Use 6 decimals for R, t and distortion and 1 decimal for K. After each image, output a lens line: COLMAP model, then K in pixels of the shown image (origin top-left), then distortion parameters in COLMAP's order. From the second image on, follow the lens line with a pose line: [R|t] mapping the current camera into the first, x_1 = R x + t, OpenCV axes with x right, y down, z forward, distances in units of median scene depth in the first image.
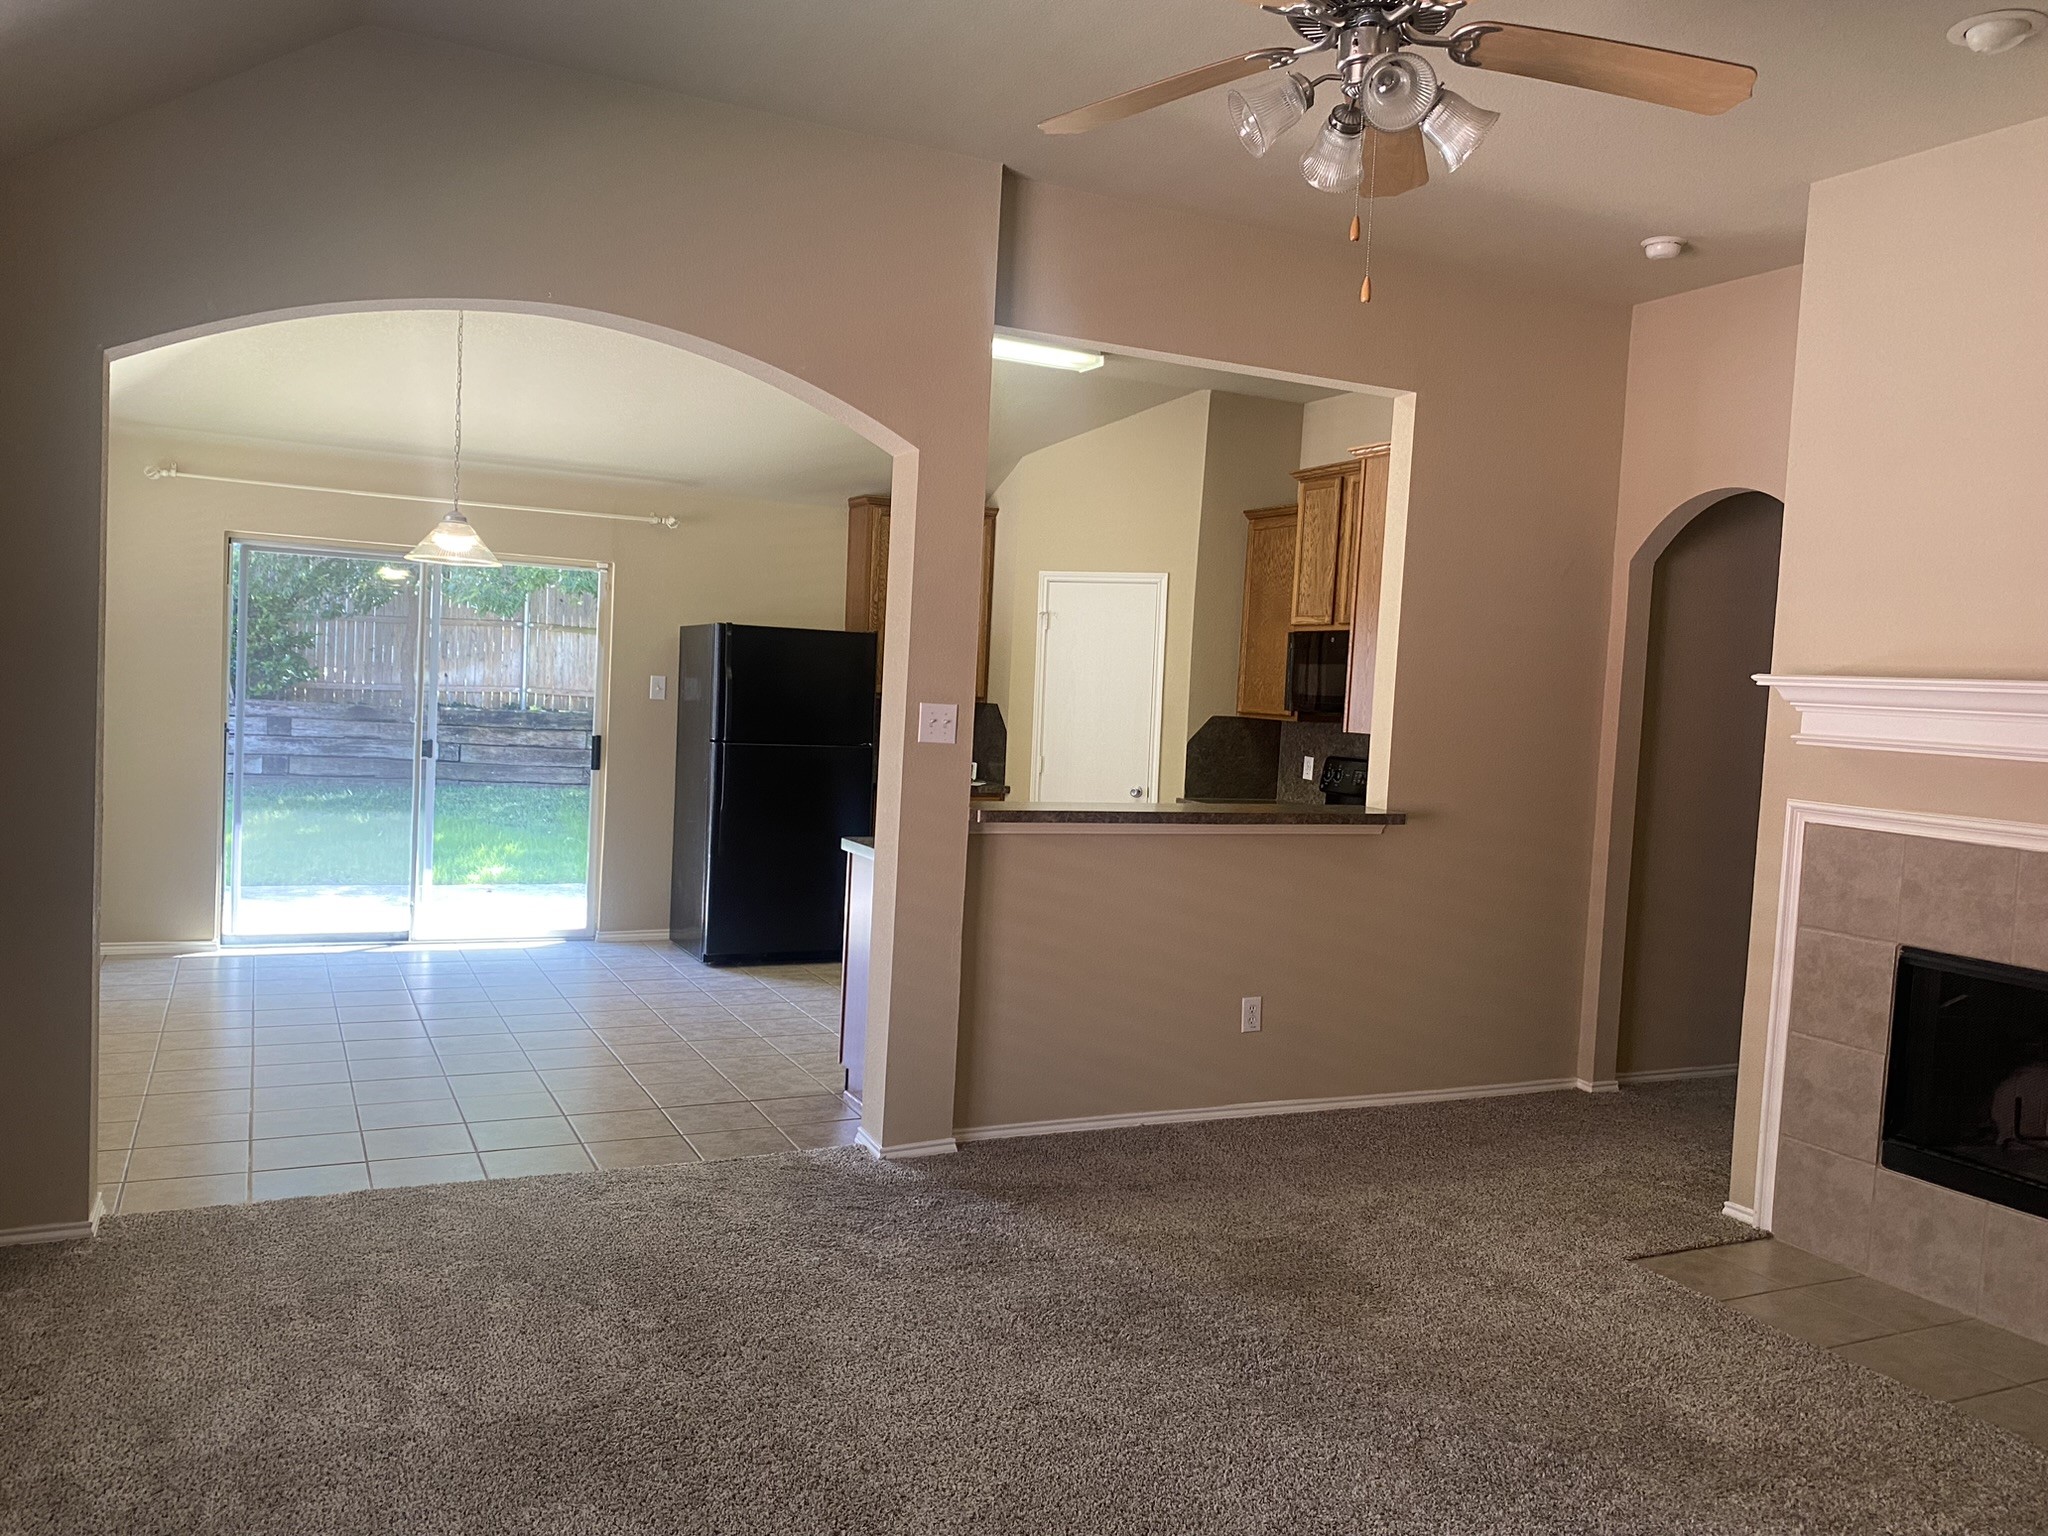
lens RADIAL K [[1536.2, 0, 1051.7], [0, 1536.2, 774.2], [0, 0, 1]] dist [0.024360, -0.034452]
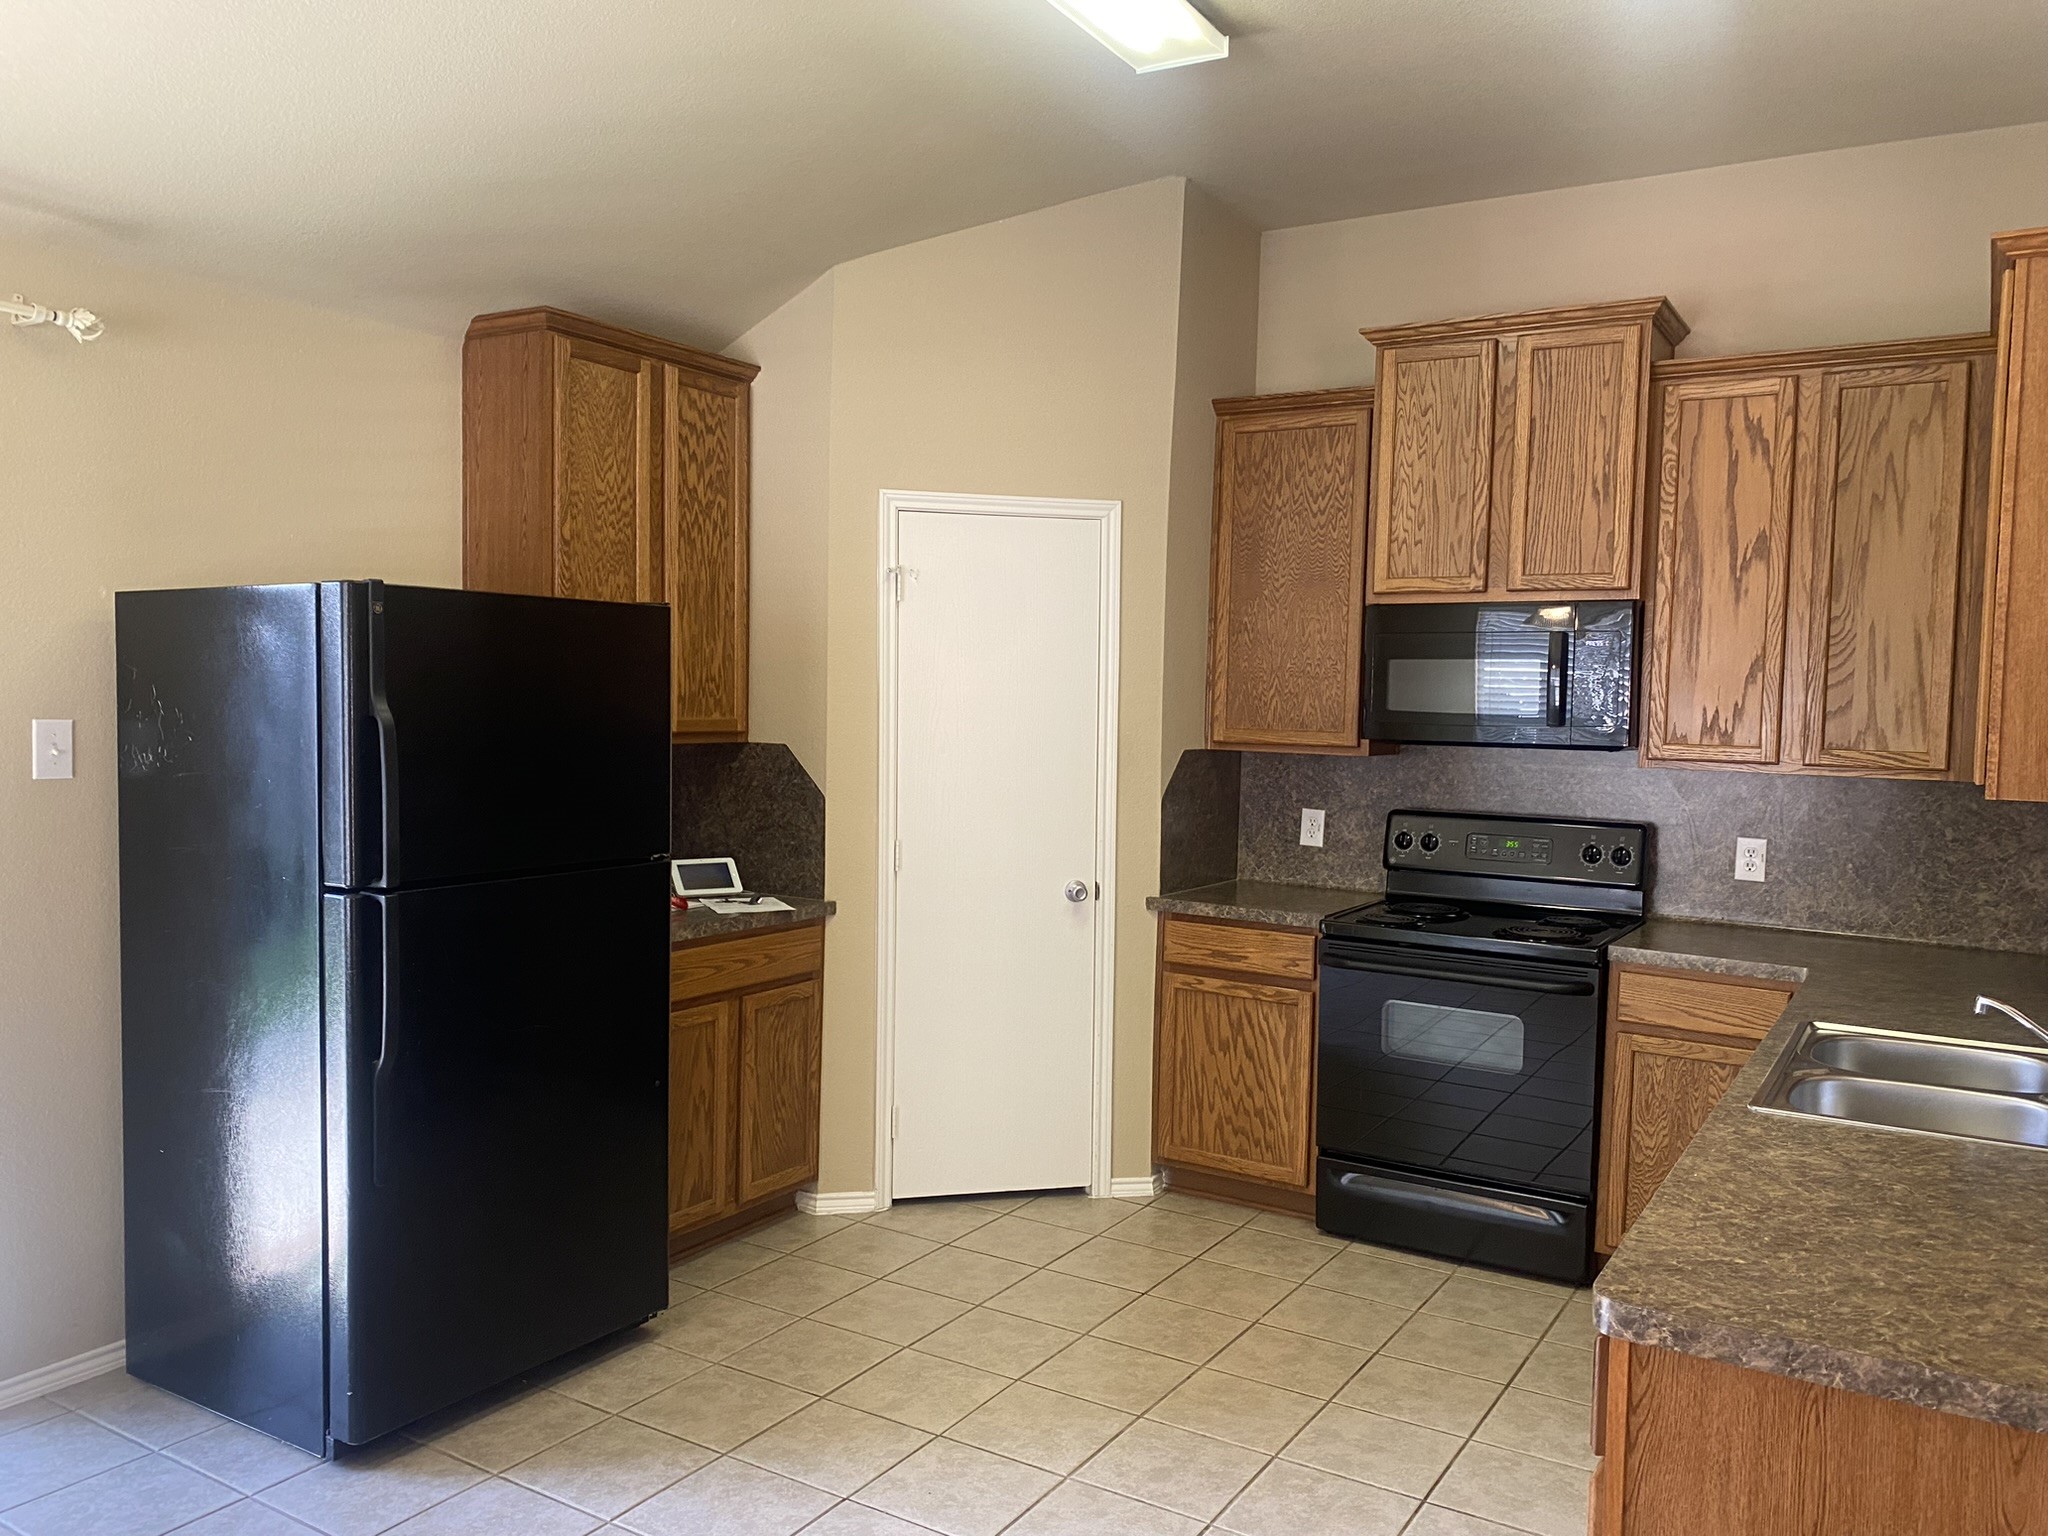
lens RADIAL K [[1536.2, 0, 1038.0], [0, 1536.2, 783.6], [0, 0, 1]] dist [0.024360, -0.034452]
pose [[0.853813, -0.060244, 0.517082, -0.246335], [0.050309, 0.998181, 0.033225, -0.047807], [-0.518143, -0.002354, 0.855291, 0.534761]]
